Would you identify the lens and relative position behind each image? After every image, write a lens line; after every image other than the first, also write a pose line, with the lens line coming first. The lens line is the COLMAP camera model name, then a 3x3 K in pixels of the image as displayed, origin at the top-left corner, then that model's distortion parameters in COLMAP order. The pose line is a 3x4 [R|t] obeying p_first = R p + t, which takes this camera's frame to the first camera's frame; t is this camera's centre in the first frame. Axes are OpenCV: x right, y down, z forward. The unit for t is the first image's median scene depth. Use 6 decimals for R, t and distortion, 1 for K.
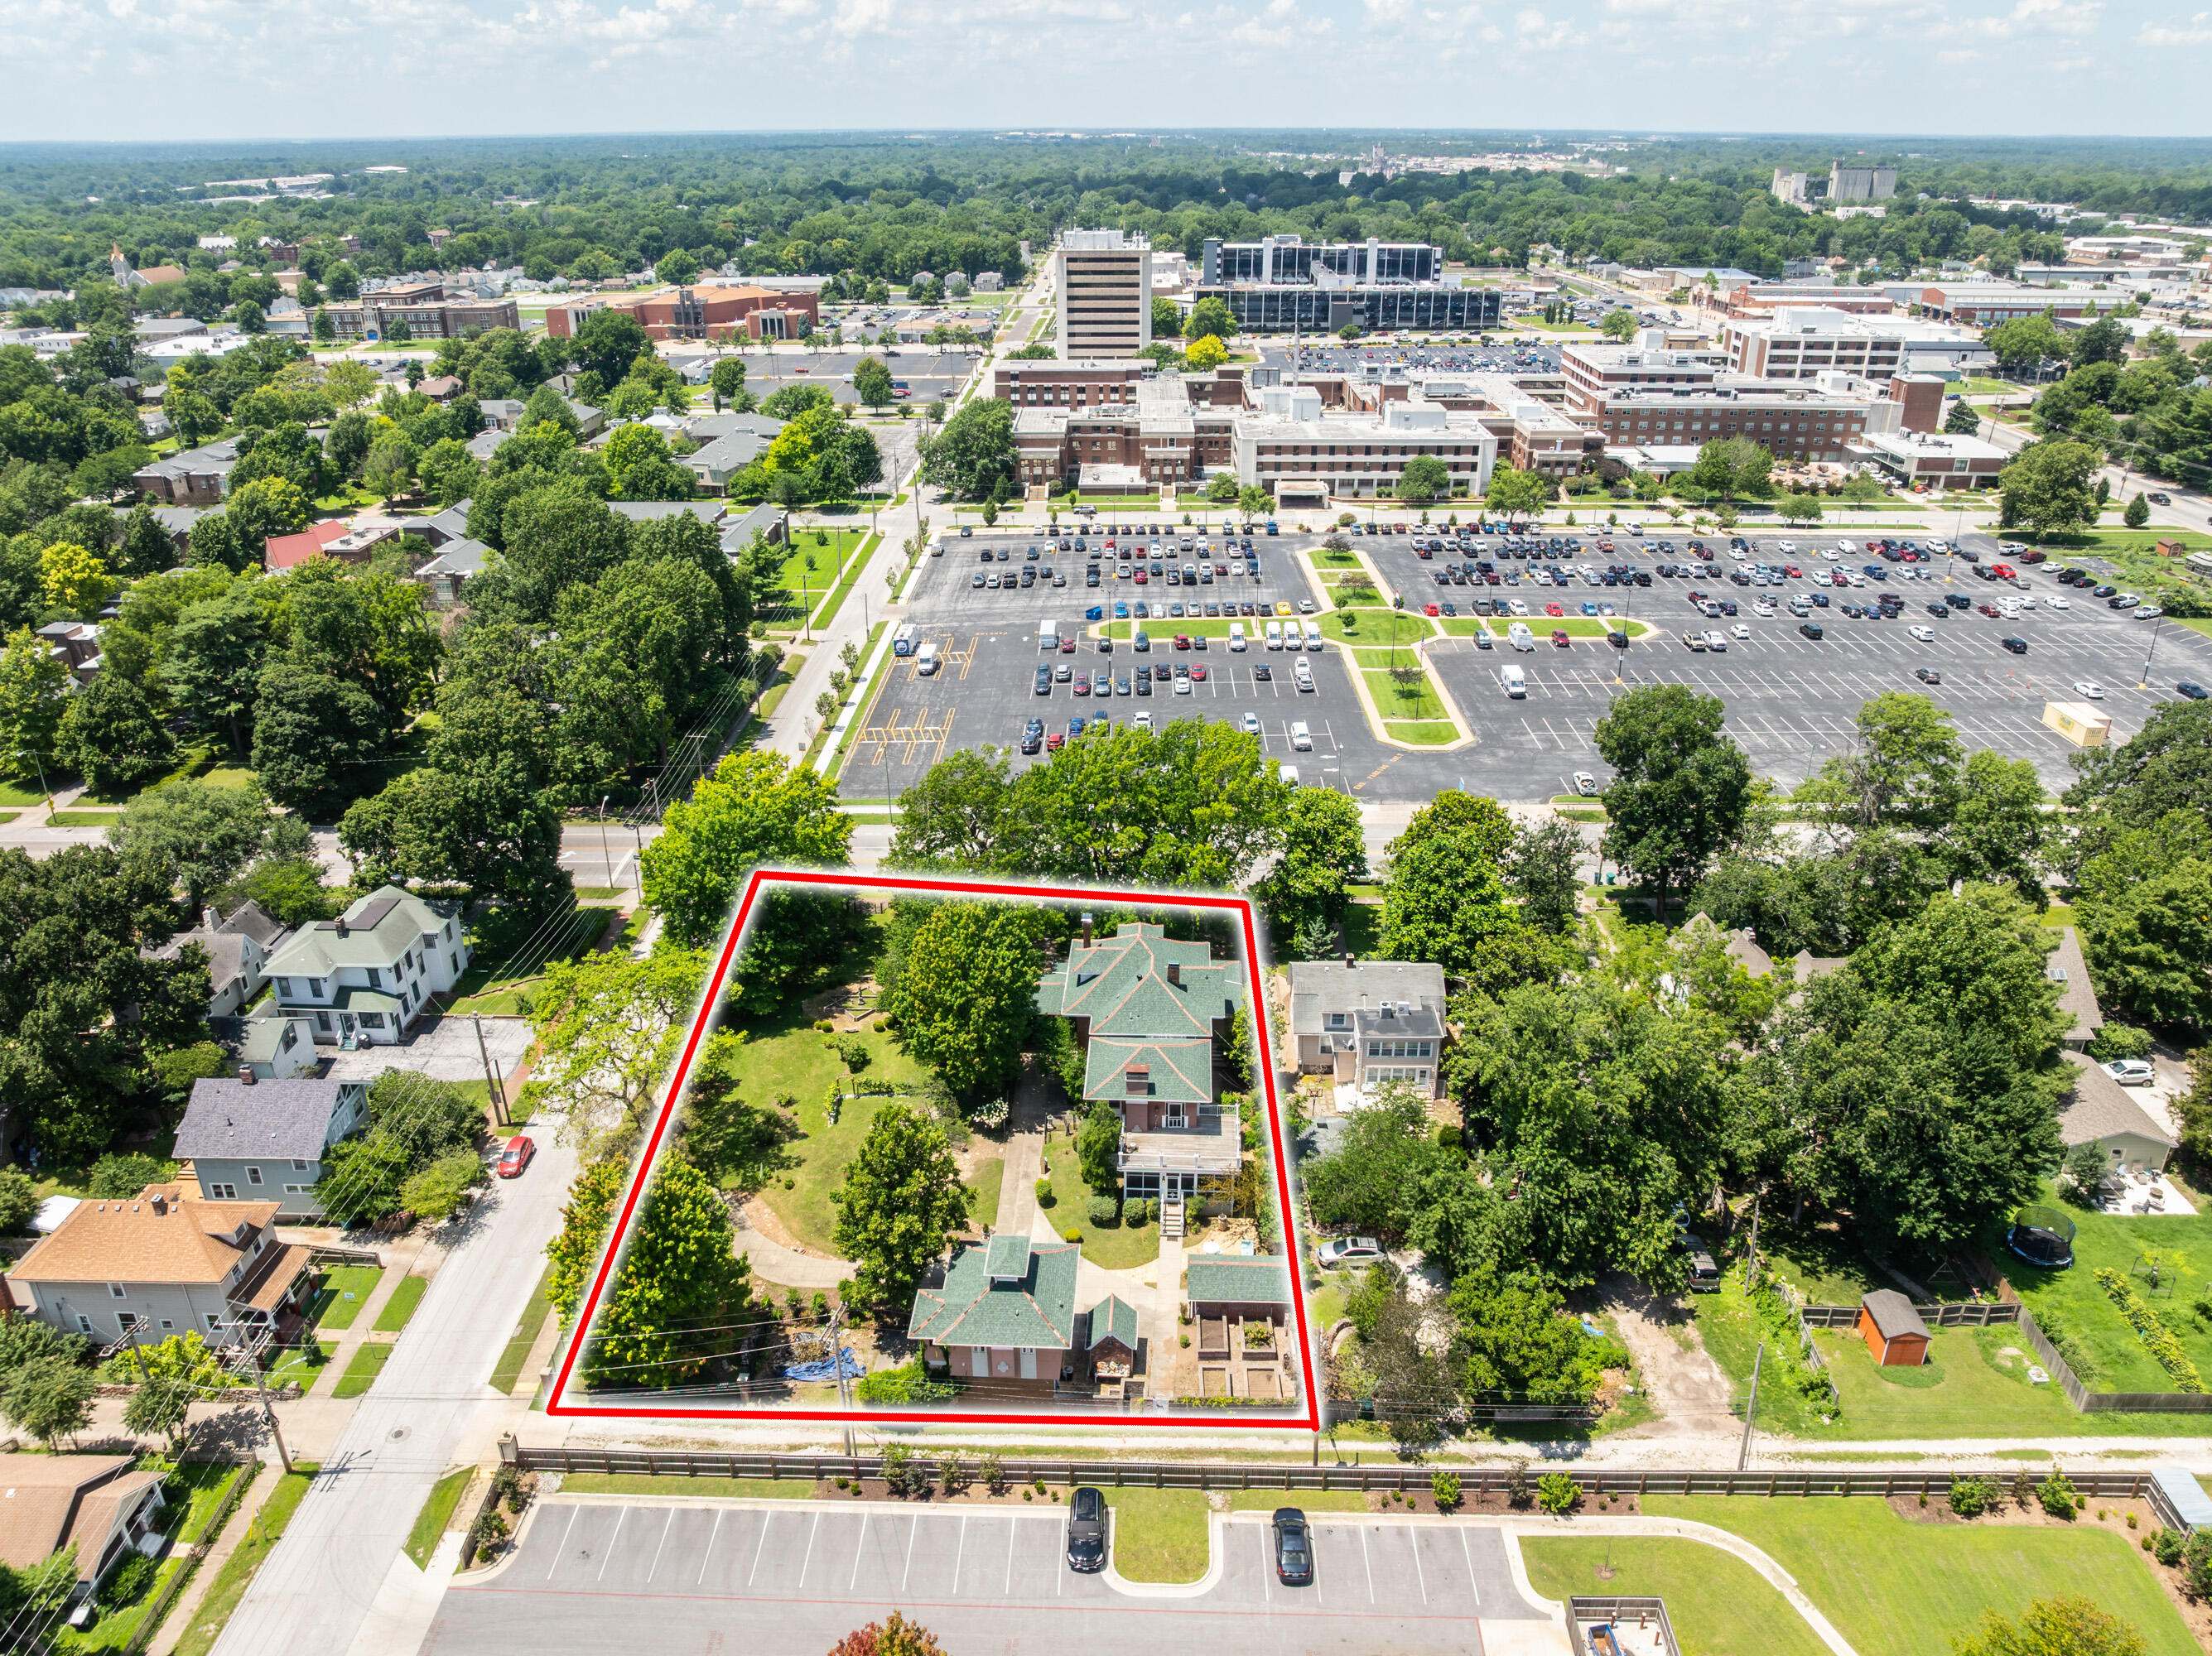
lens RADIAL K [[1554.3, 0, 1106.0], [0, 1554.3, 828.0], [0, 0, 1]] dist [-0.025165, -0.030520]
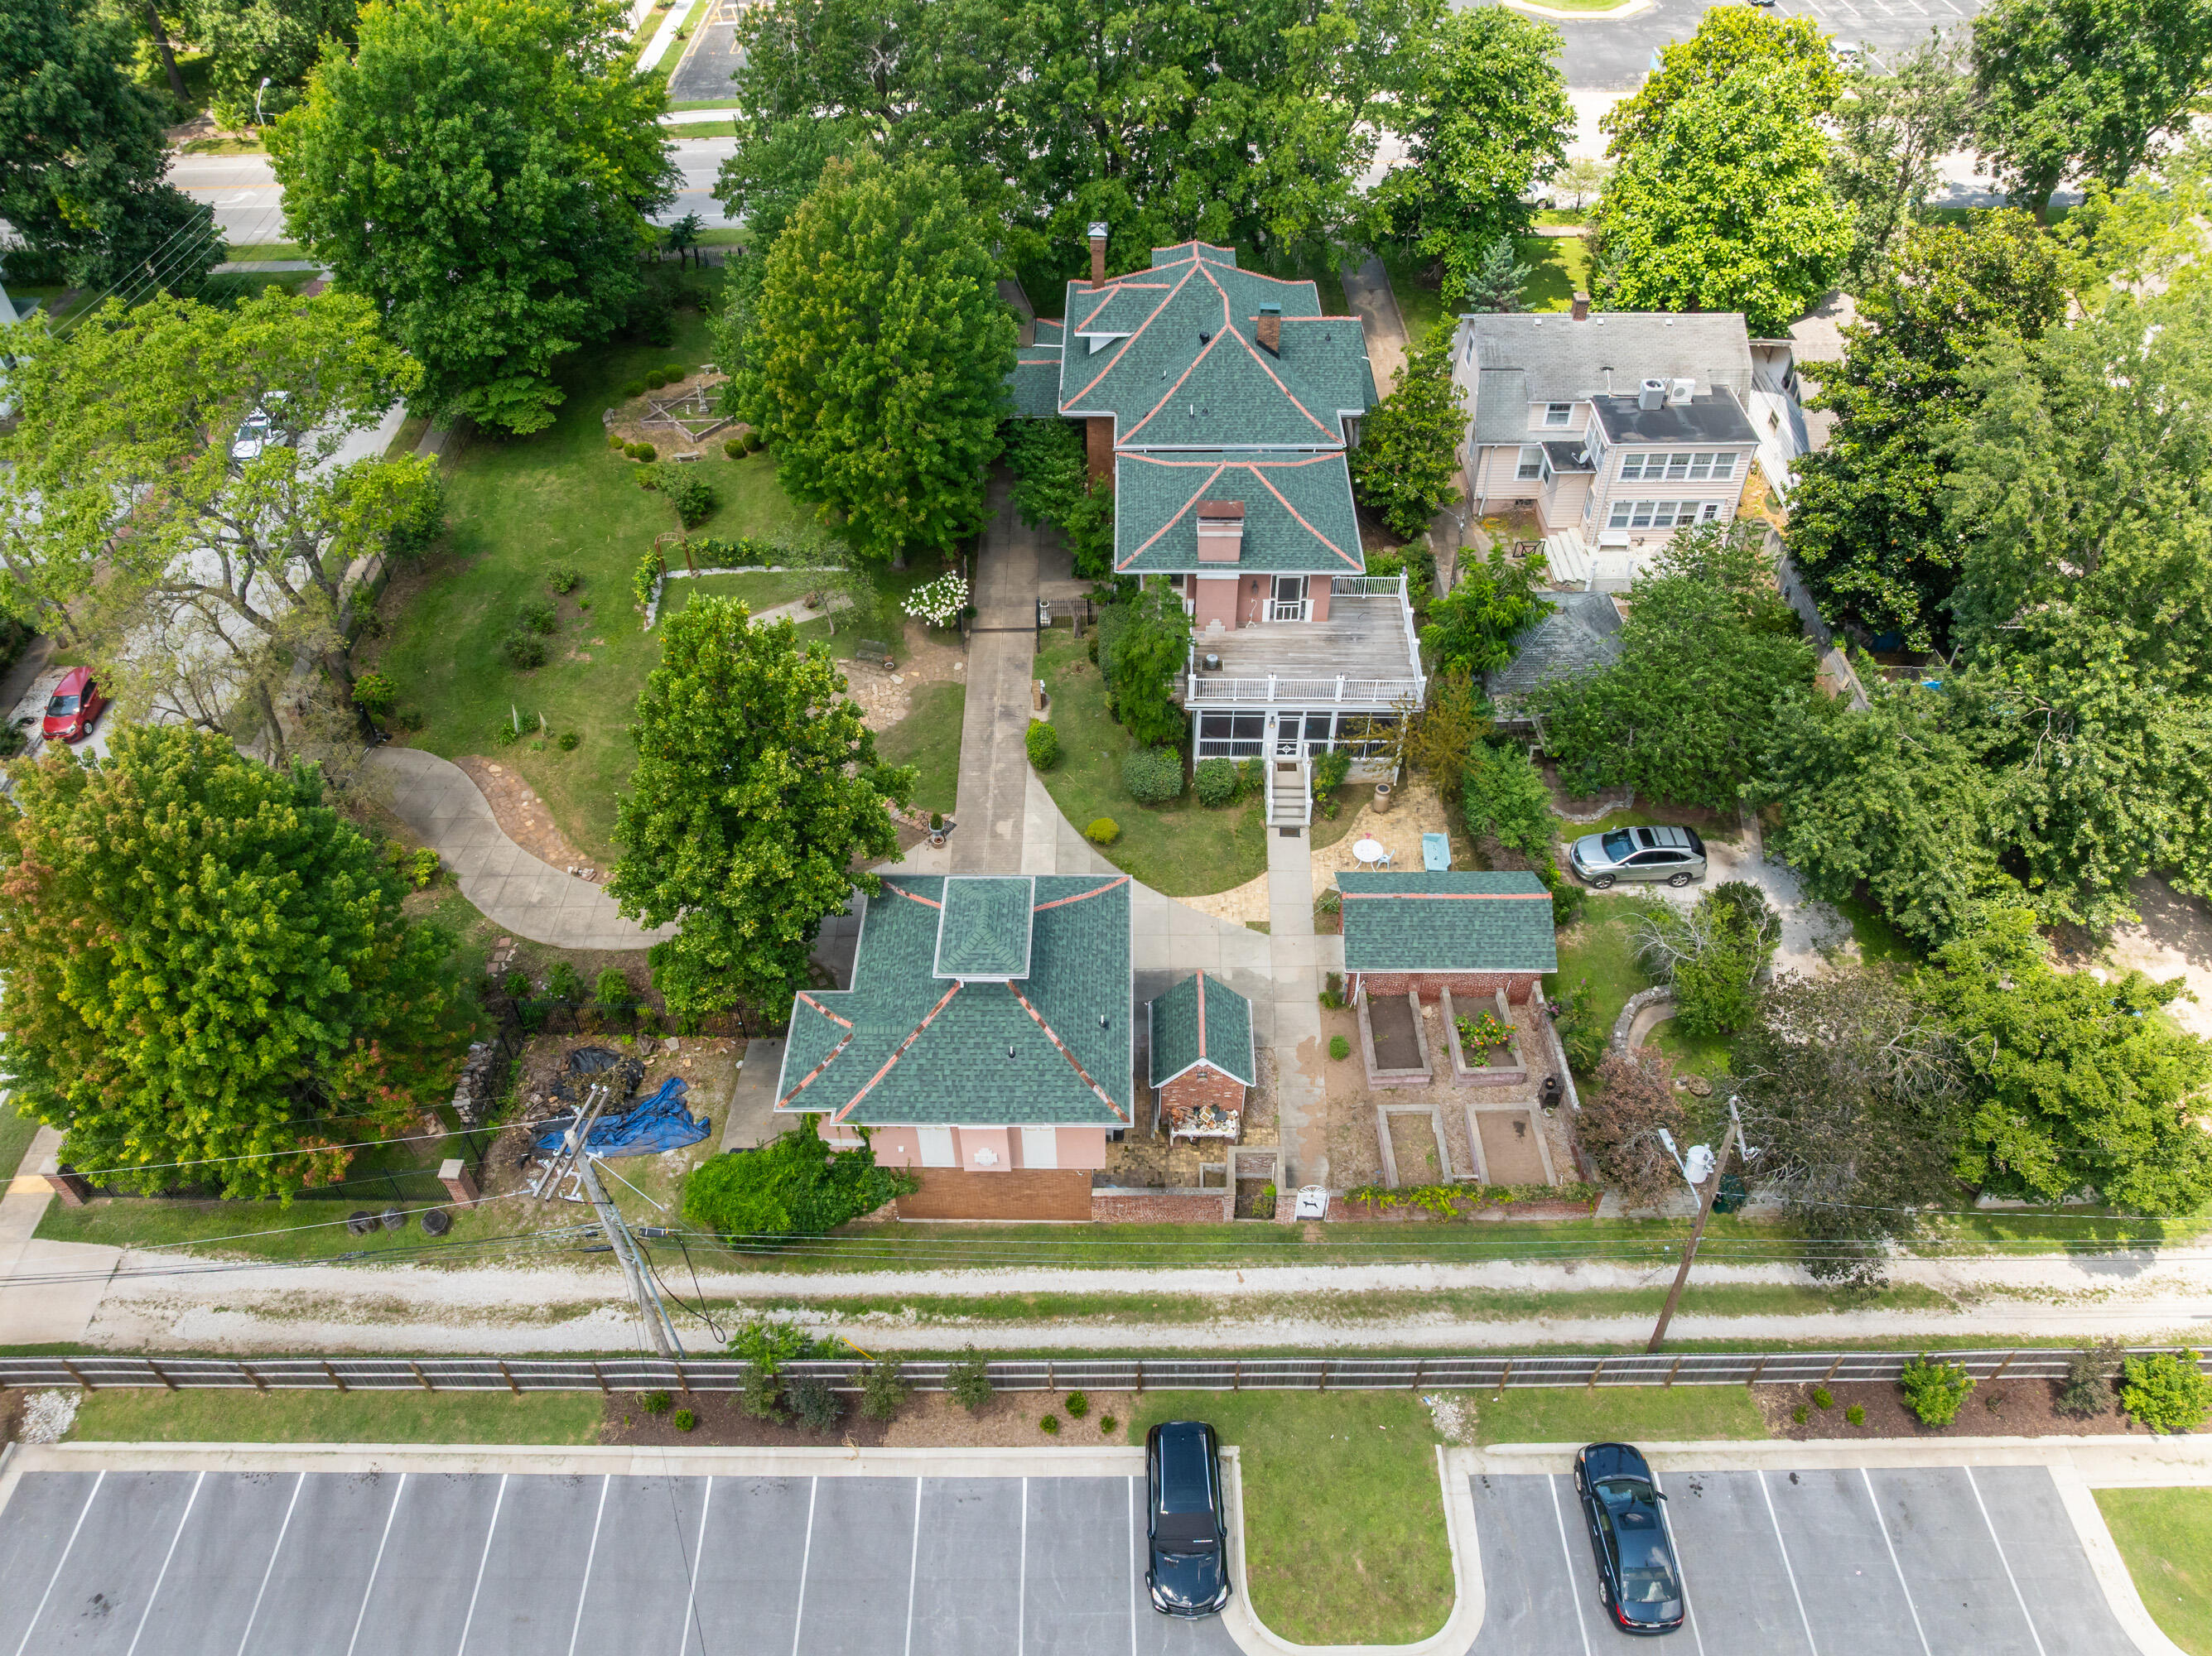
lens RADIAL K [[1562.1, 0, 1106.0], [0, 1562.1, 828.0], [0, 0, 1]] dist [-0.052980, 0.025512]
pose [[0.999336, -0.027195, 0.024236, -0.029994], [0.017250, 0.939287, 0.342700, 0.072604], [-0.032085, -0.342054, 0.939132, 0.455875]]
